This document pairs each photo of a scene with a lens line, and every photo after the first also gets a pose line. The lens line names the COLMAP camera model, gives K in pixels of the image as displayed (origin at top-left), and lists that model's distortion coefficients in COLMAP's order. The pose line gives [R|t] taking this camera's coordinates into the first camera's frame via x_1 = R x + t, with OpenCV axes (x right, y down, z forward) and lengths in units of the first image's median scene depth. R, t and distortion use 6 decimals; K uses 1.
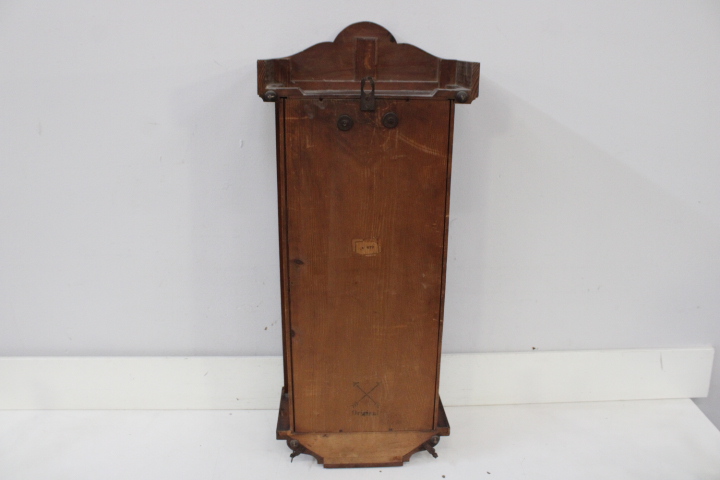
lens RADIAL K [[608.8, 0, 364.9], [0, 608.8, 241.0], [0, 0, 1]] dist [-0.117459, 0.002593]
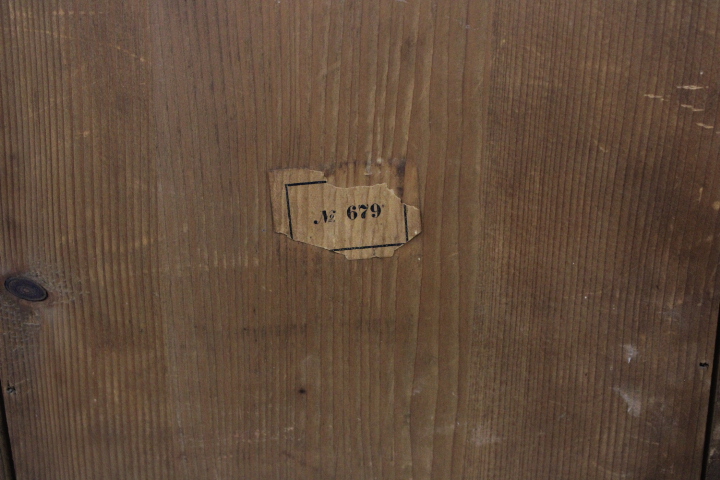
lens RADIAL K [[788.2, 0, 359.2], [0, 788.2, 240.0], [0, 0, 1]] dist [-0.084504, 0.000000]
pose [[0.997160, -0.012014, -0.074349, 0.022533], [0.006109, 0.996845, -0.079142, 0.034003], [0.075065, 0.078463, 0.994087, 0.638272]]
